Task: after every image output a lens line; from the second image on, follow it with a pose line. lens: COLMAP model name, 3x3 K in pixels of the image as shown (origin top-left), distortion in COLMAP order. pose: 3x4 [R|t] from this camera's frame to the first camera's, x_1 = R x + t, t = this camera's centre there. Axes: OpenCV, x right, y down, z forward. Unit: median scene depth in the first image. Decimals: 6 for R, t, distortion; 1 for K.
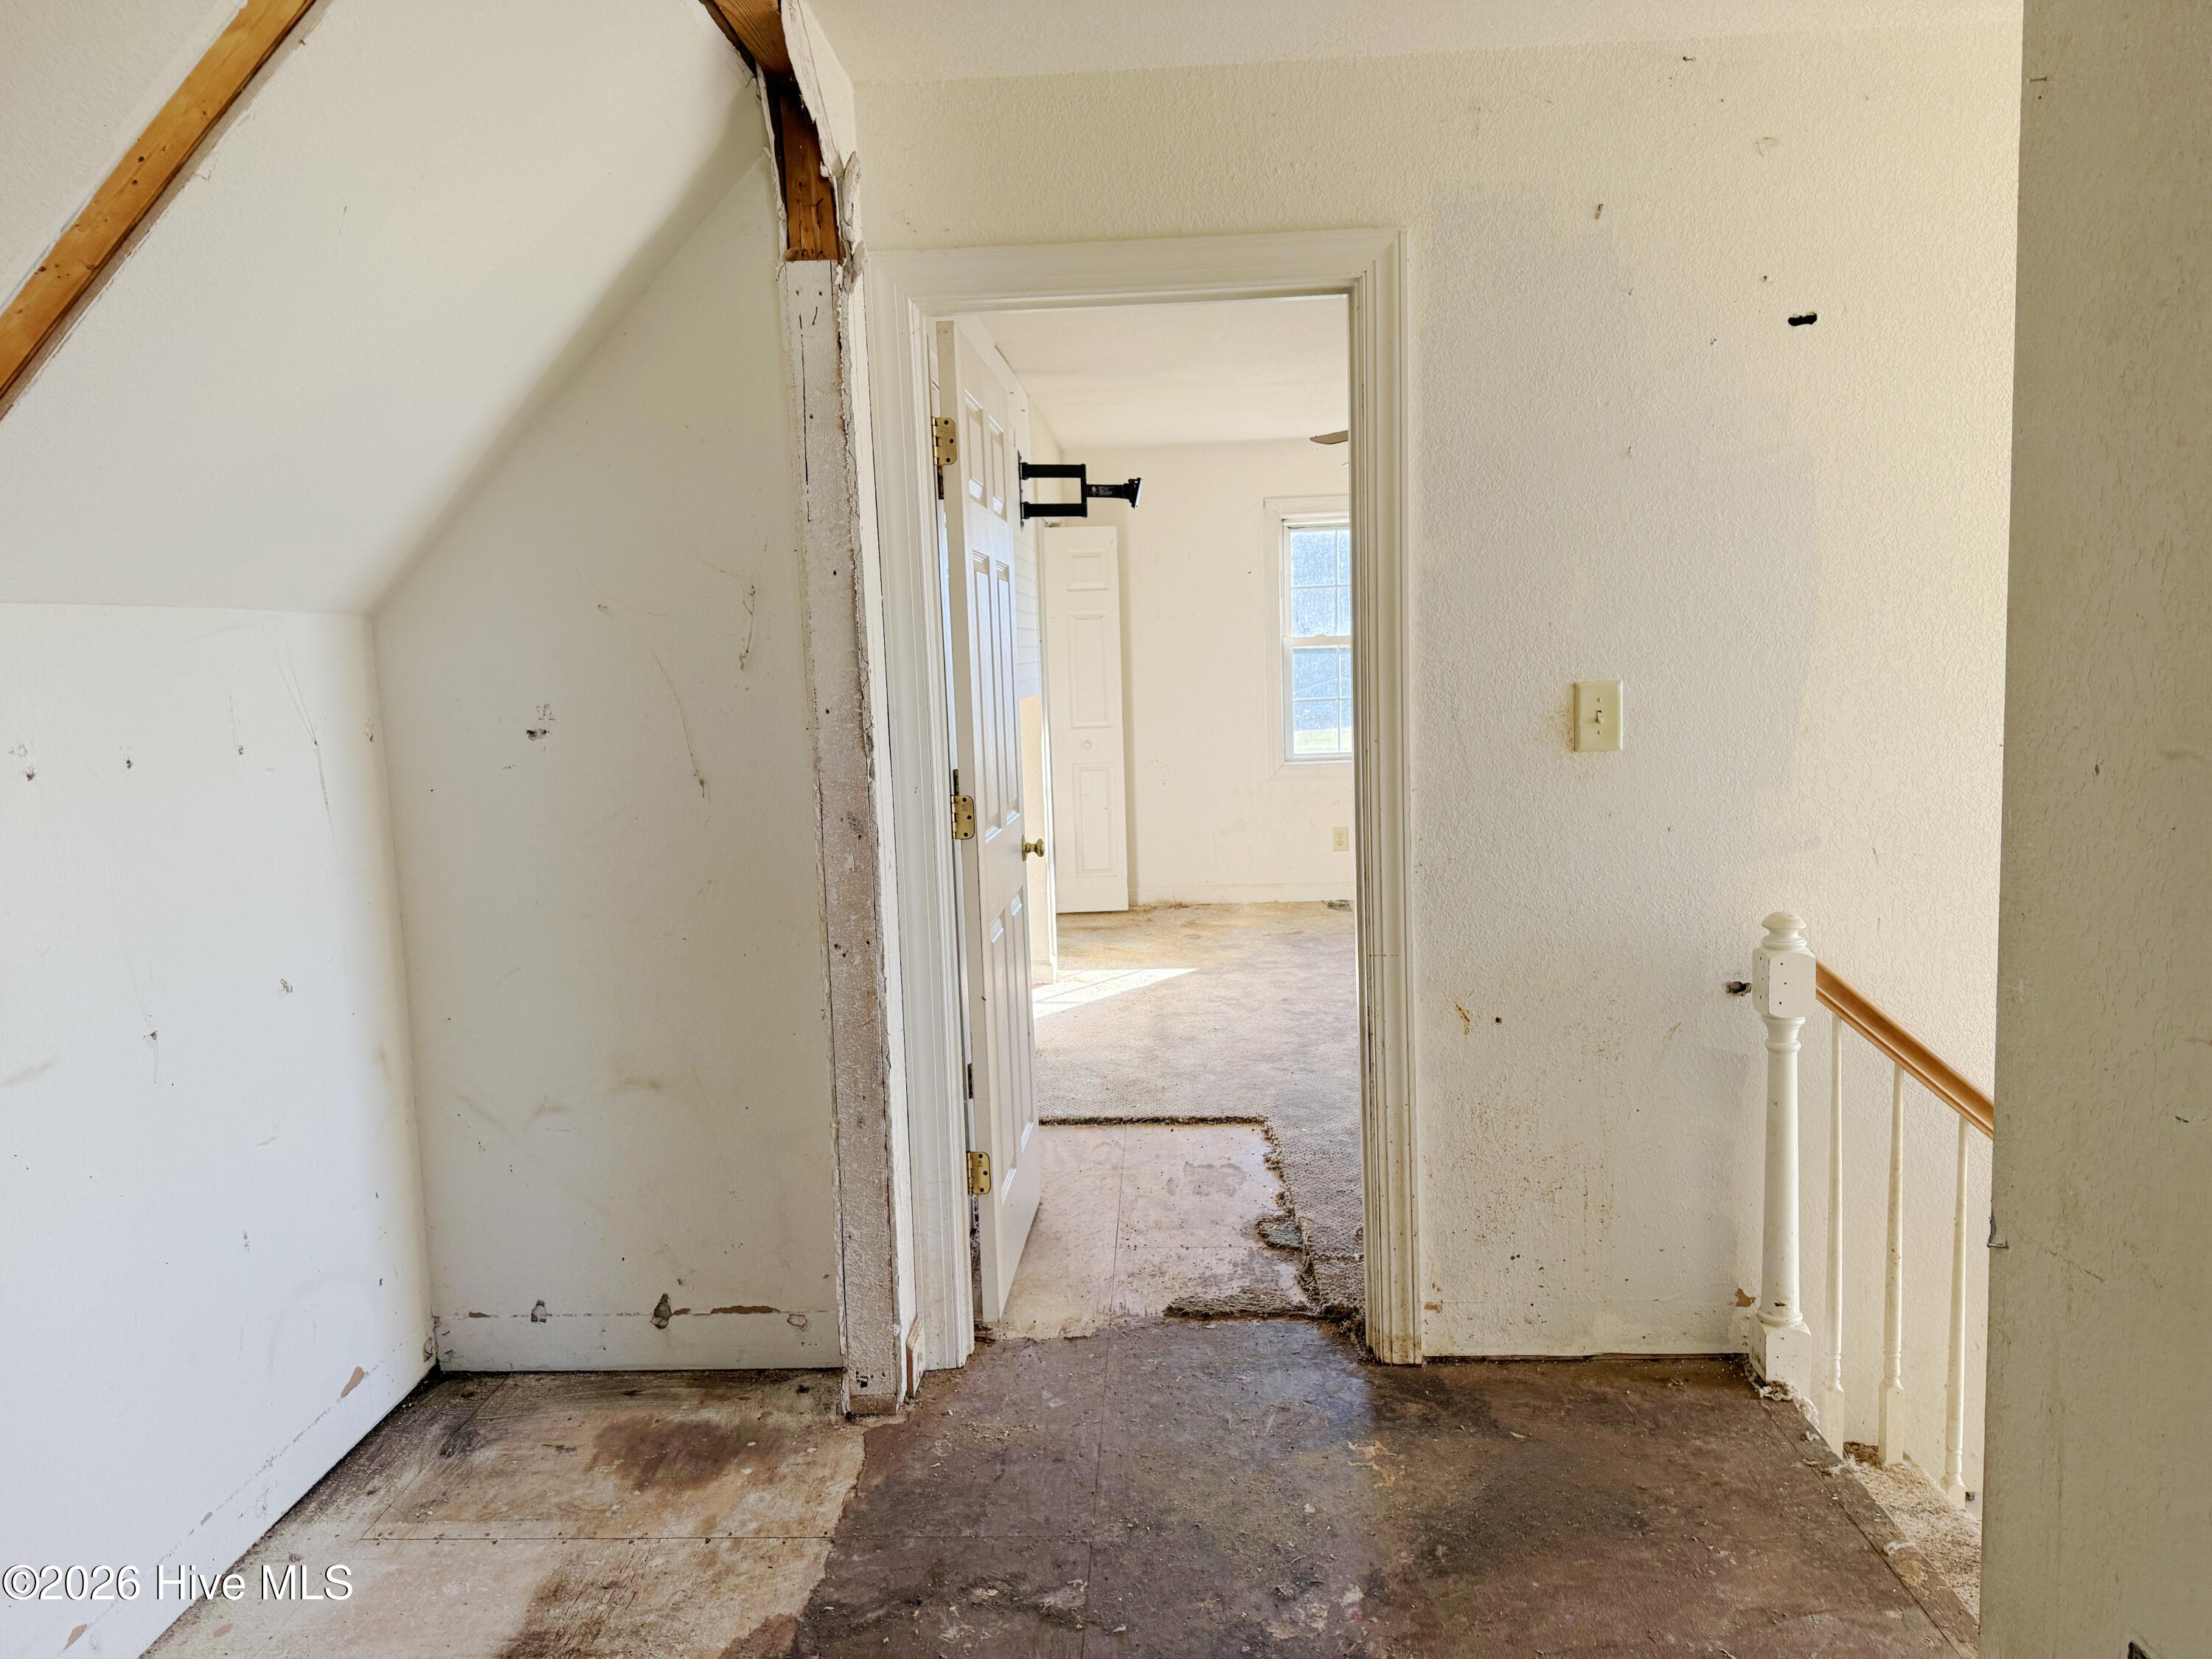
lens RADIAL K [[1570.2, 0, 1095.5], [0, 1570.2, 831.7], [0, 0, 1]] dist [0.069377, -0.089685]
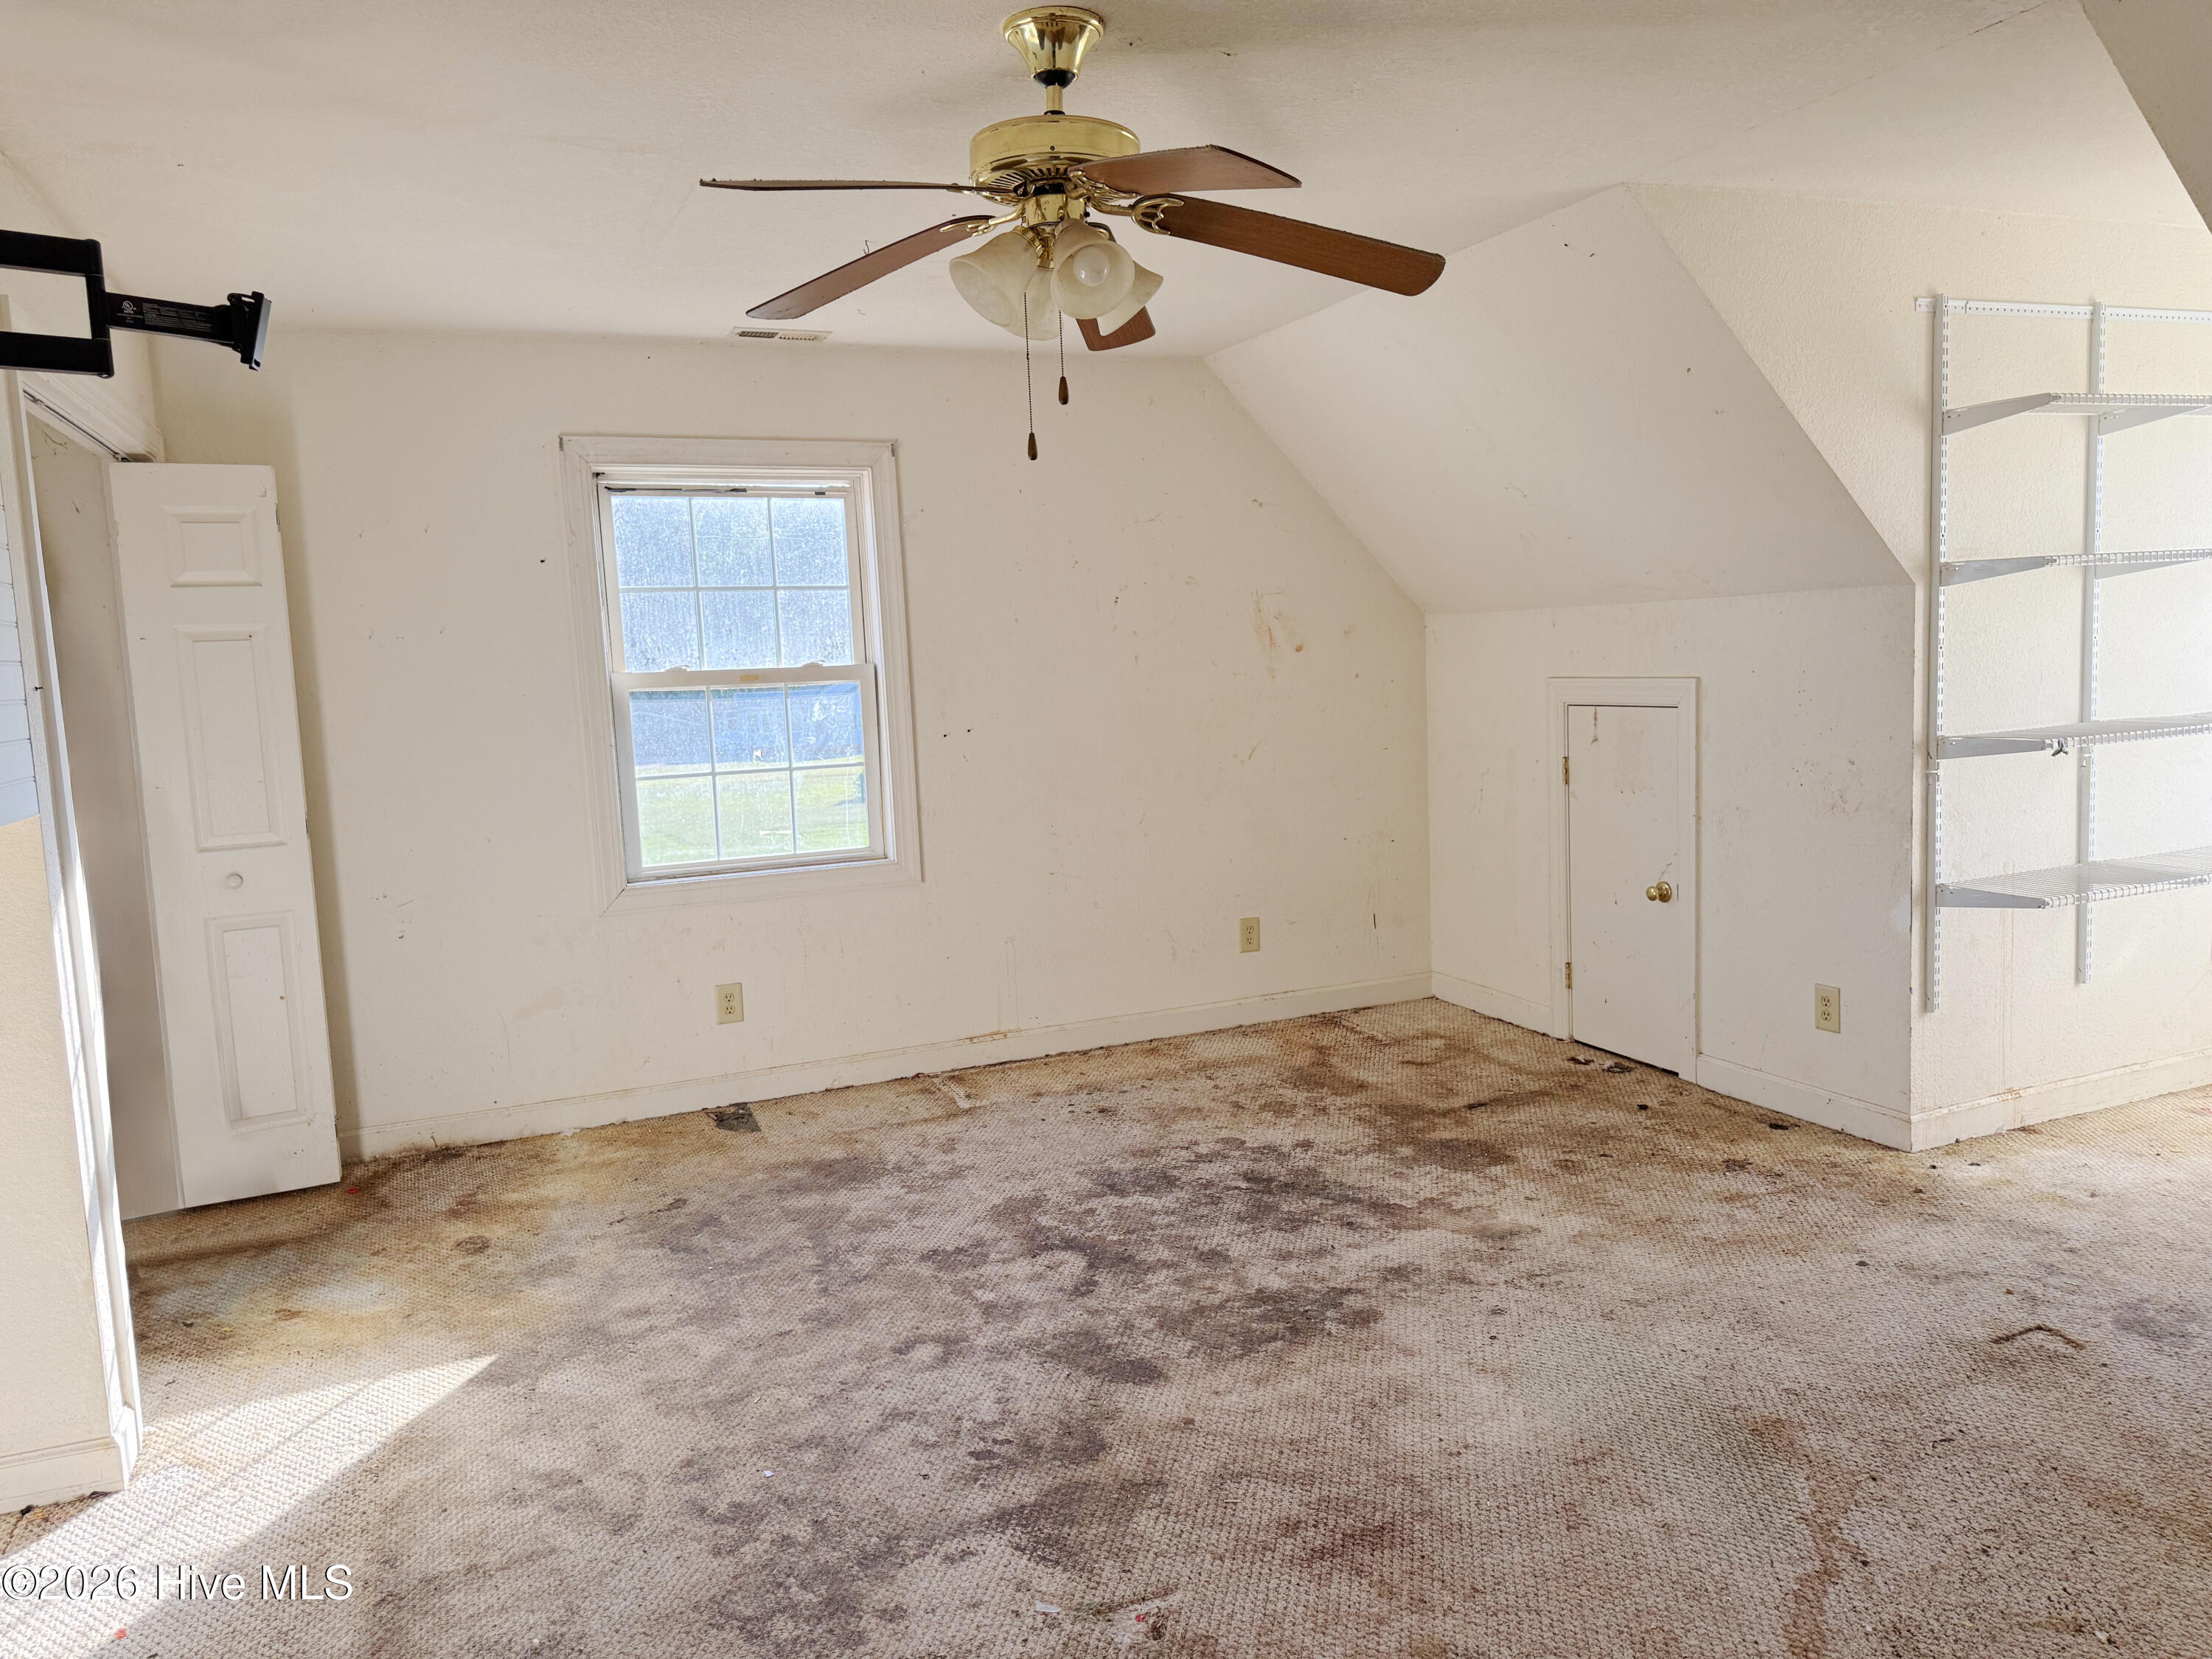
lens RADIAL K [[1550.3, 0, 1106.0], [0, 1550.3, 829.5], [0, 0, 1]] dist [0.115829, -0.211033]
pose [[0.901879, -0.051231, 0.428940, 0.033305], [0.058330, 0.998292, -0.003412, -0.054785], [-0.428033, 0.028097, 0.903326, 0.410834]]
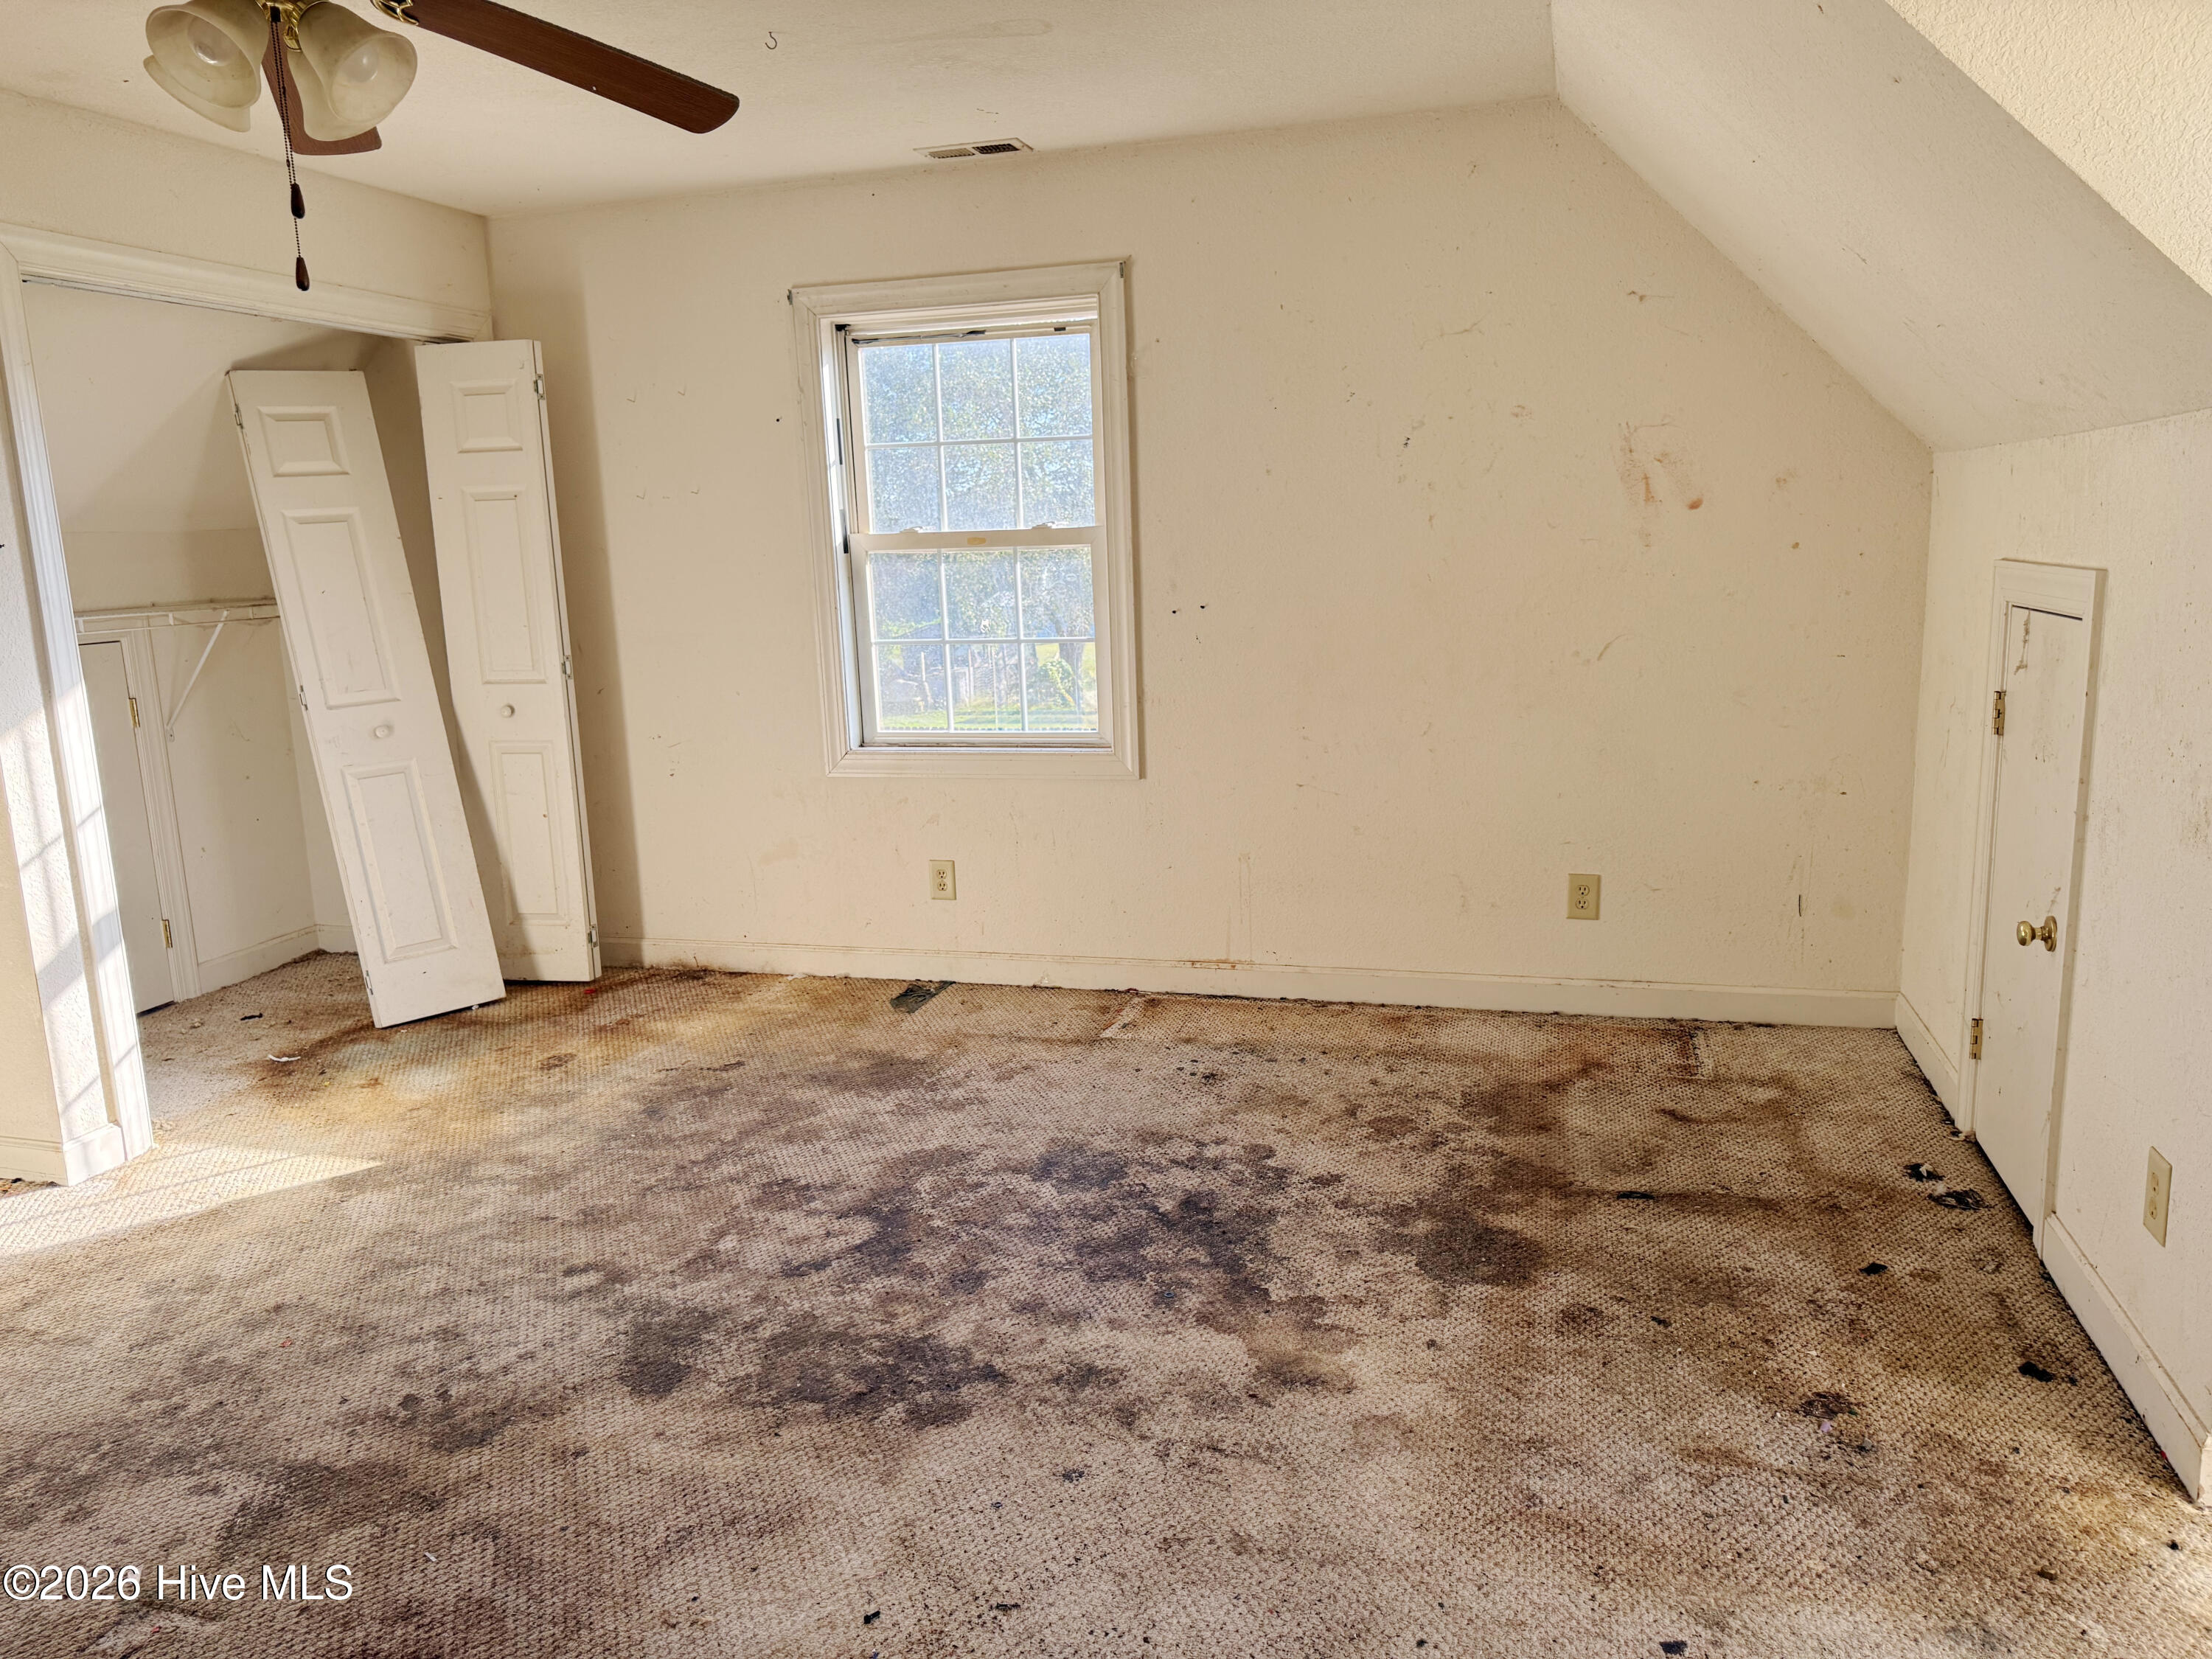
lens RADIAL K [[1570.2, 0, 1095.5], [0, 1570.2, 831.7], [0, 0, 1]] dist [0.069377, -0.089685]
pose [[0.971631, 0.048222, -0.231533, 0.364295], [-0.029383, 0.996021, 0.084139, -0.067743], [0.234669, -0.074949, 0.969182, 0.467561]]
